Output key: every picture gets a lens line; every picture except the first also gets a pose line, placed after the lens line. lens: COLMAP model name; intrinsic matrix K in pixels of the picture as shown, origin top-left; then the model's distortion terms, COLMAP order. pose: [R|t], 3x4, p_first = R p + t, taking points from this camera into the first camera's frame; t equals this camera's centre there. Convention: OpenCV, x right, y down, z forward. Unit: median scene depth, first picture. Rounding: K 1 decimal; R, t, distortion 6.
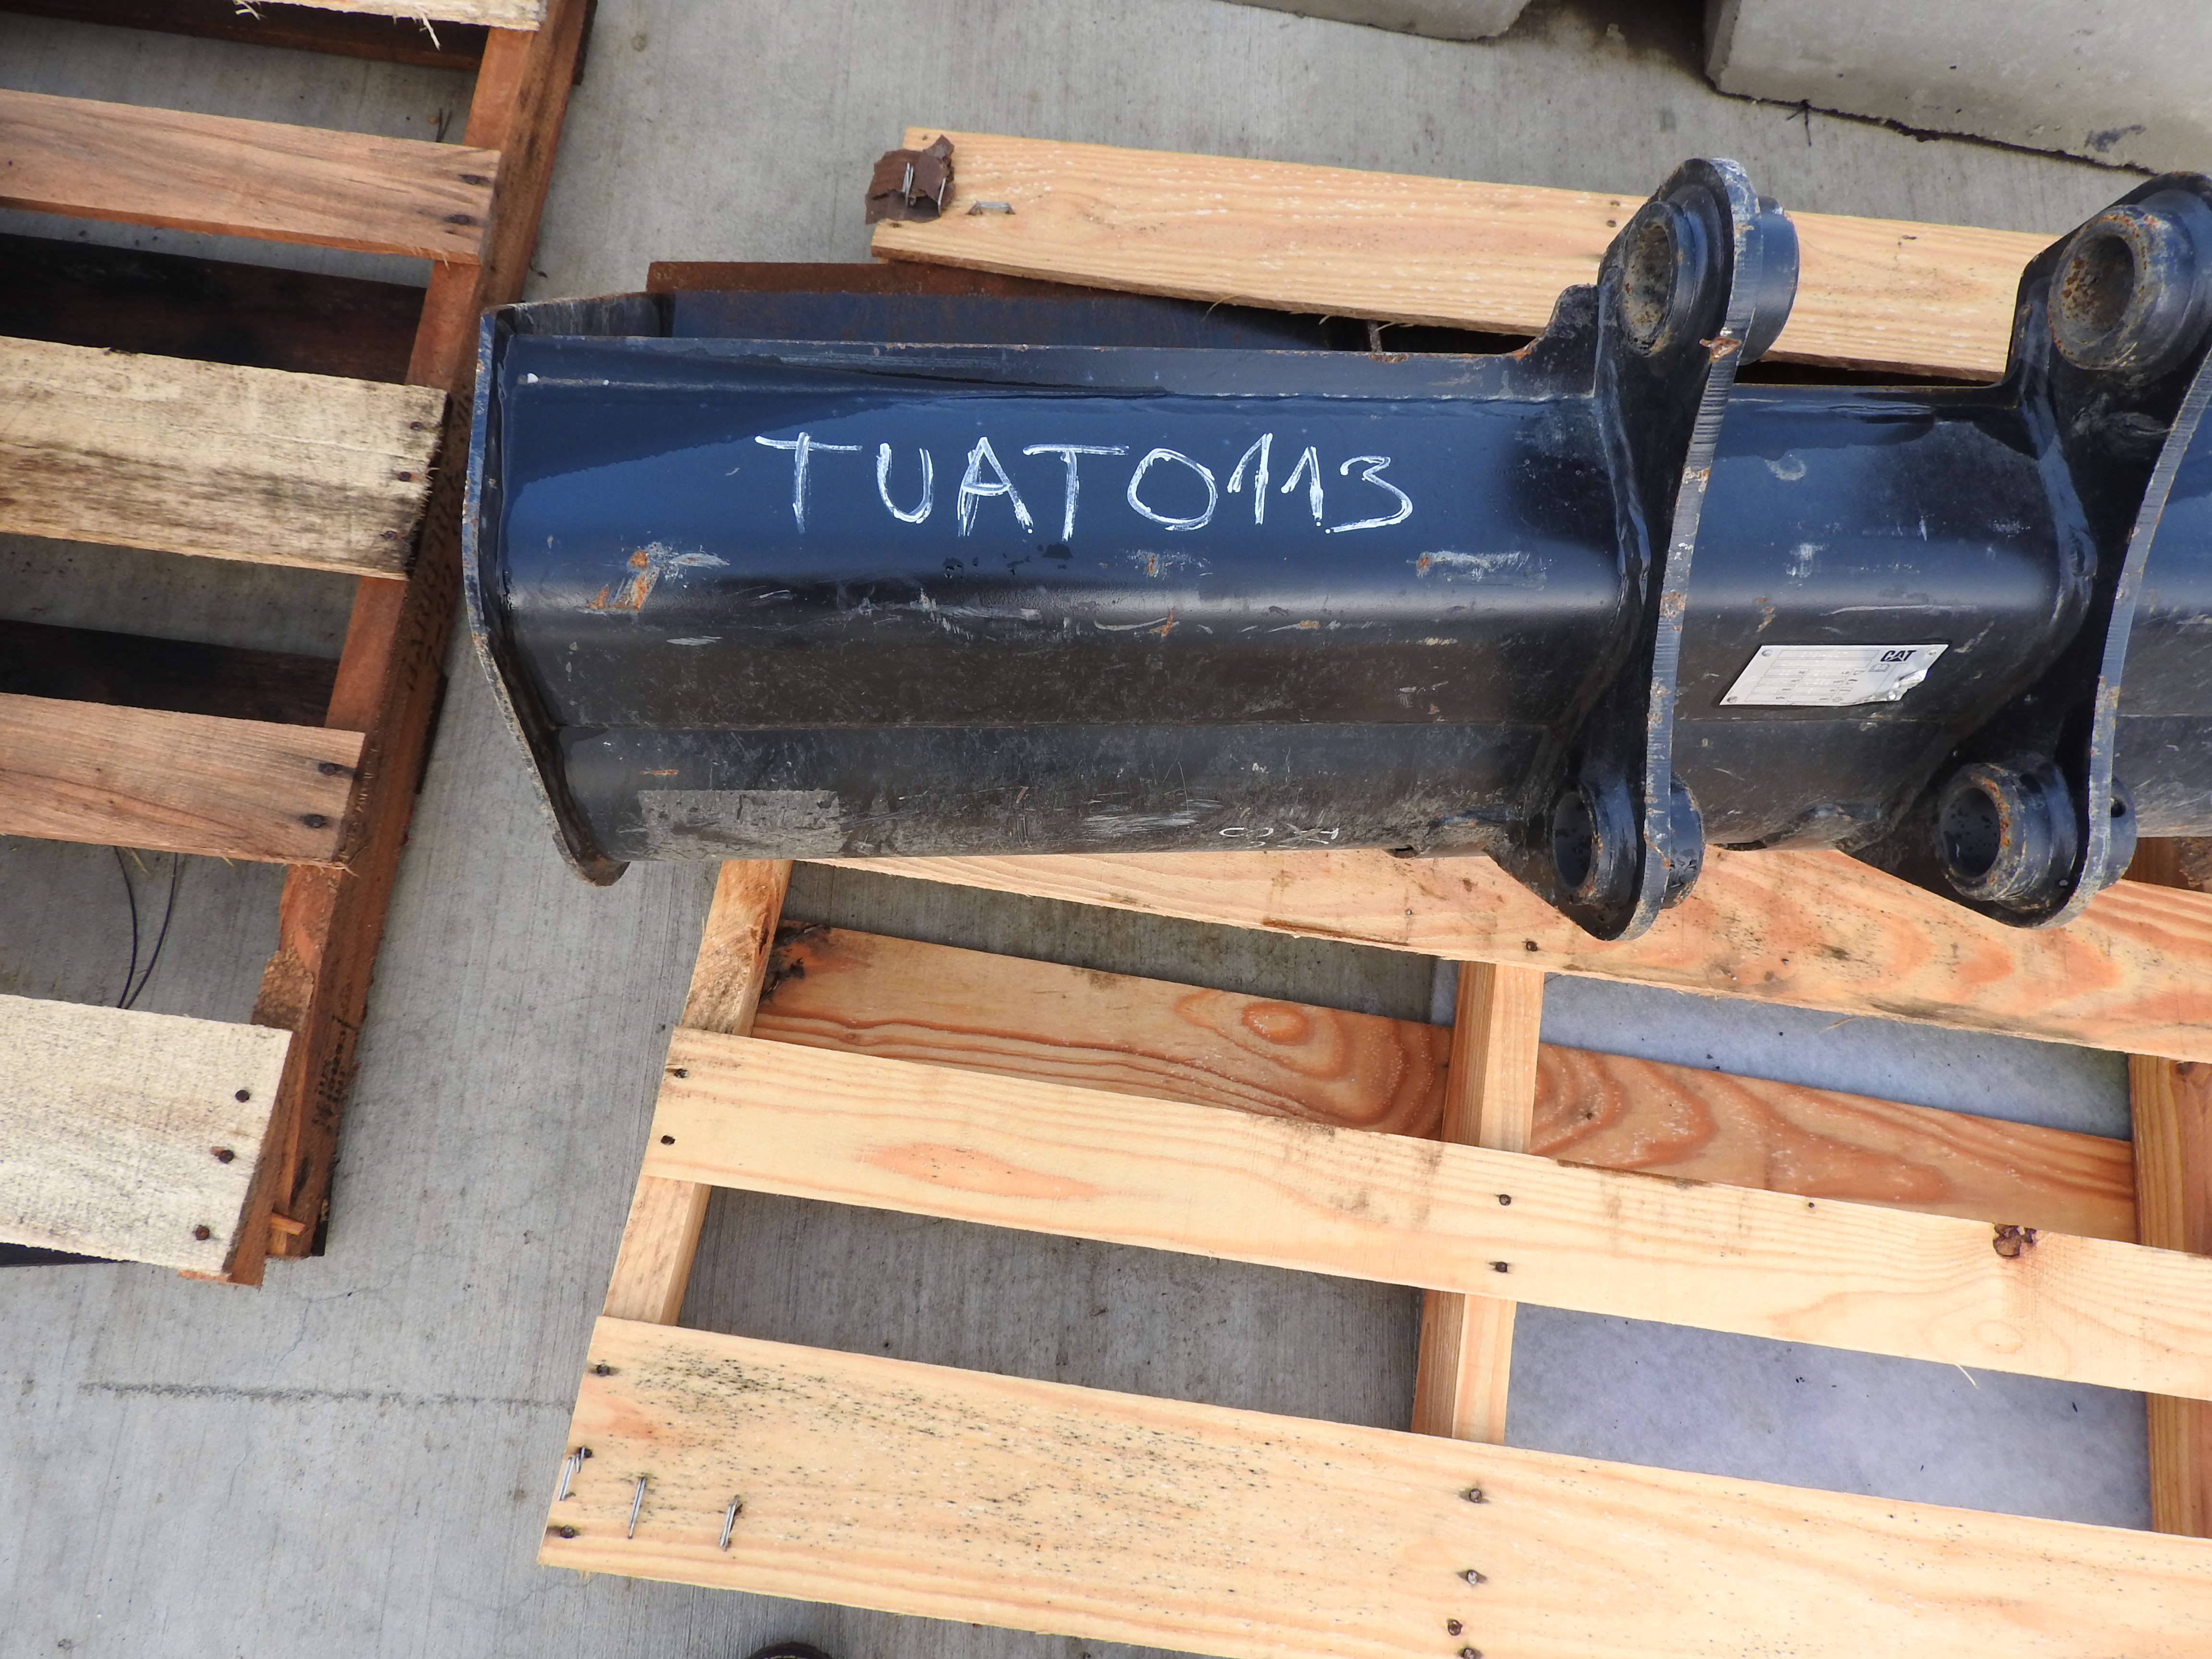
lens RADIAL K [[1595.0, 0, 1106.0], [0, 1595.0, 829.5], [0, 0, 1]] dist [0.004991, 0.002176]
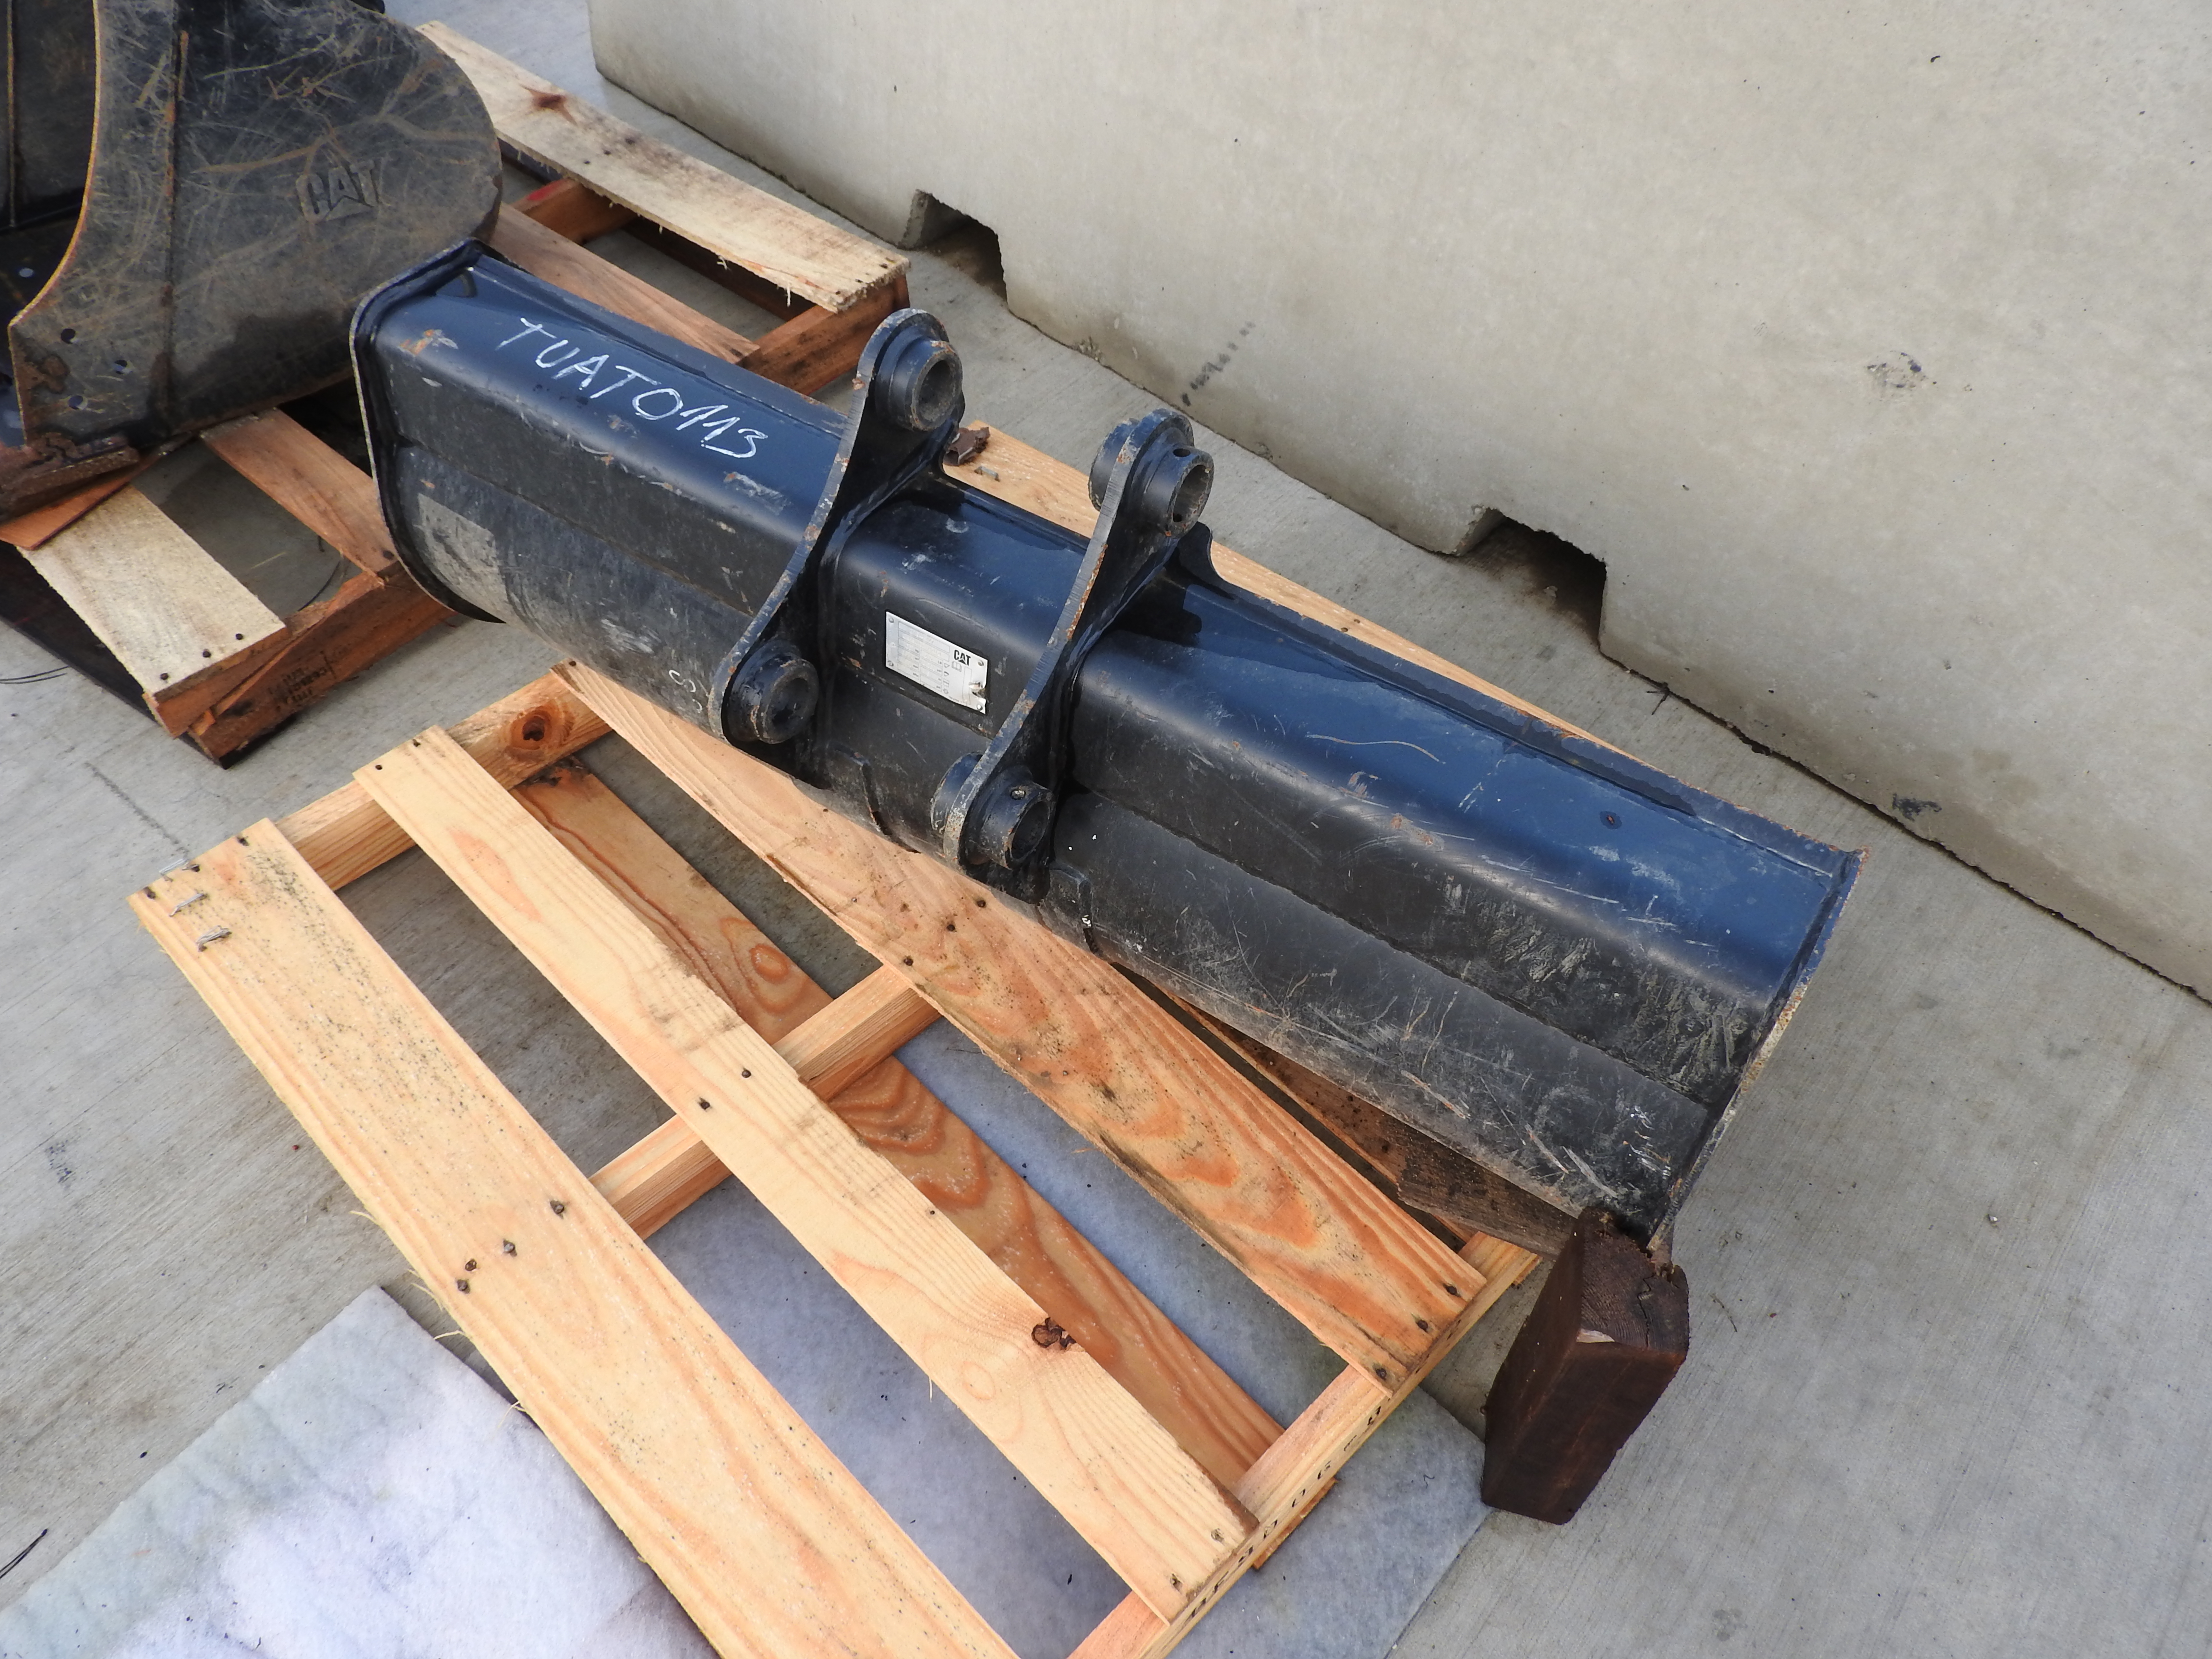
lens RADIAL K [[1591.7, 0, 1106.0], [0, 1591.7, 829.5], [0, 0, 1]] dist [0.019748, -0.007247]
pose [[0.796238, 0.396449, -0.456983, 0.968007], [-0.544373, 0.799049, -0.255301, 0.236350], [0.263938, 0.452049, 0.852049, -0.123113]]
